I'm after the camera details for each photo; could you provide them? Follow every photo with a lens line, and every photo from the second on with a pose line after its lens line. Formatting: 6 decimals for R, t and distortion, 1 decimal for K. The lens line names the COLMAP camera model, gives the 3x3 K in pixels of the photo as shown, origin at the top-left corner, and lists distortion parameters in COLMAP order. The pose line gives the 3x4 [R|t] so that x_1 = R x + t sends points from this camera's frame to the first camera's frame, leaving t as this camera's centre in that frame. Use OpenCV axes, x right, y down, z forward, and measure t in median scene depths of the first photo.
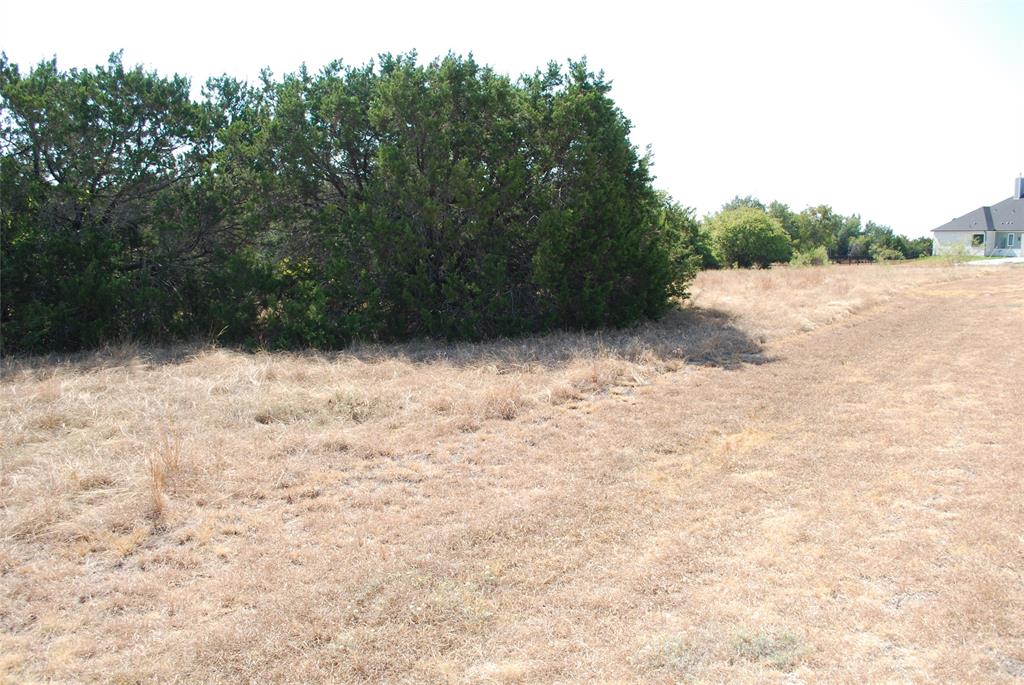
lens RADIAL K [[801.1, 0, 512.0], [0, 801.1, 342.5], [0, 0, 1]] dist [-0.092219, 0.016475]
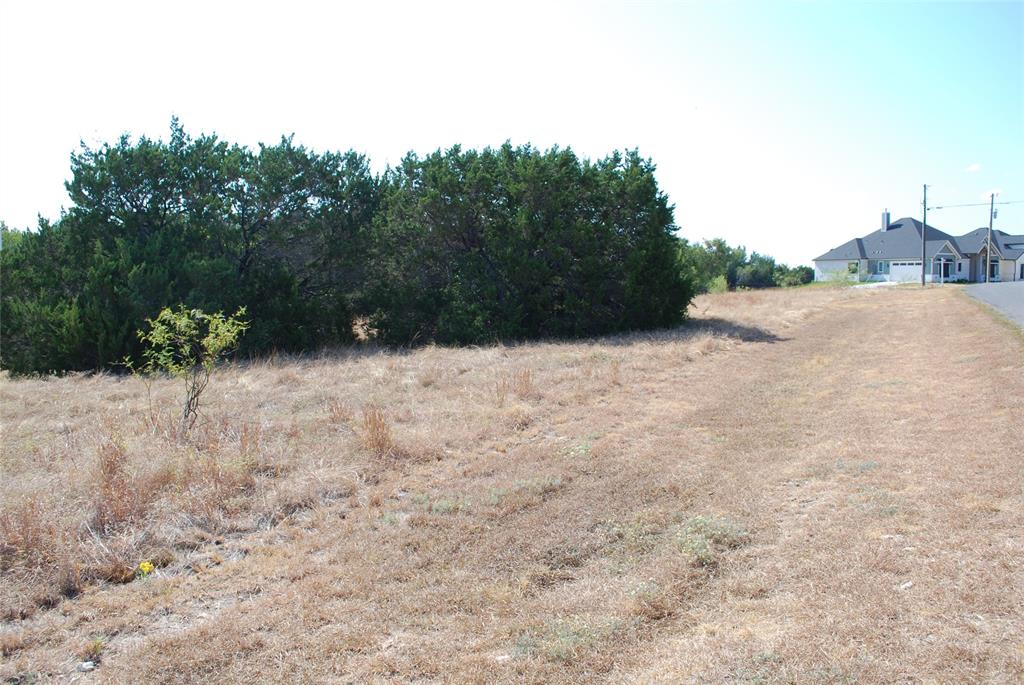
lens RADIAL K [[801.1, 0, 512.0], [0, 801.1, 342.5], [0, 0, 1]] dist [-0.092219, 0.016475]
pose [[0.990006, -0.024816, 0.138822, -0.302371], [0.030758, 0.998693, -0.040821, 0.049538], [-0.137628, 0.044683, 0.989476, -0.364314]]
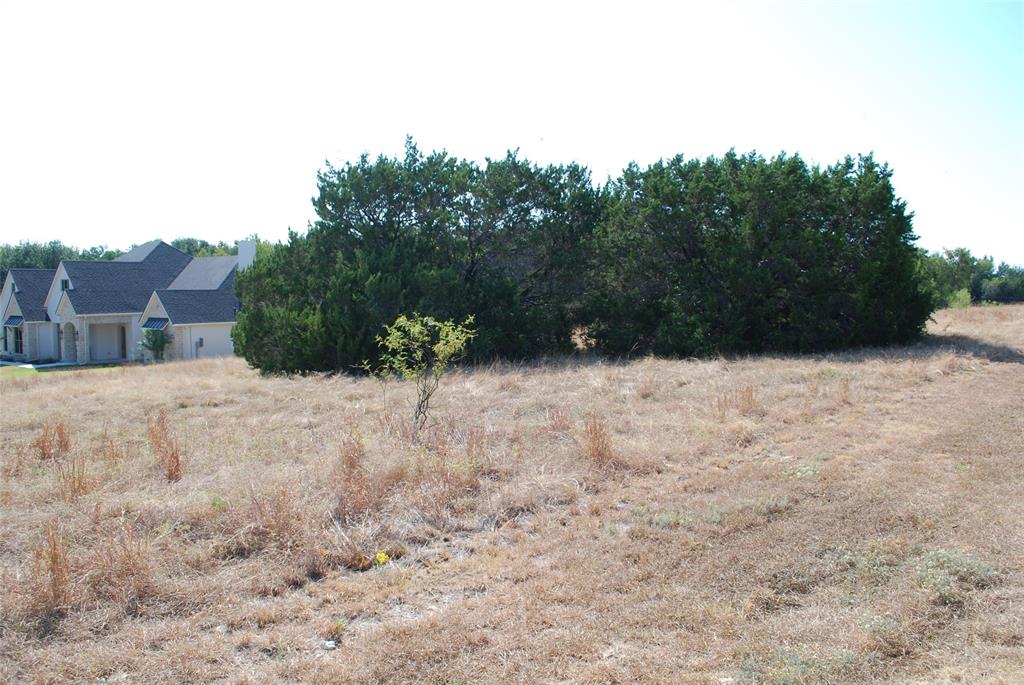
lens RADIAL K [[801.1, 0, 512.0], [0, 801.1, 342.5], [0, 0, 1]] dist [-0.092219, 0.016475]
pose [[0.991766, -0.000305, -0.128063, -0.306229], [-0.007040, 0.998355, -0.056894, 0.049128], [0.127870, 0.057327, 0.990133, -0.365630]]
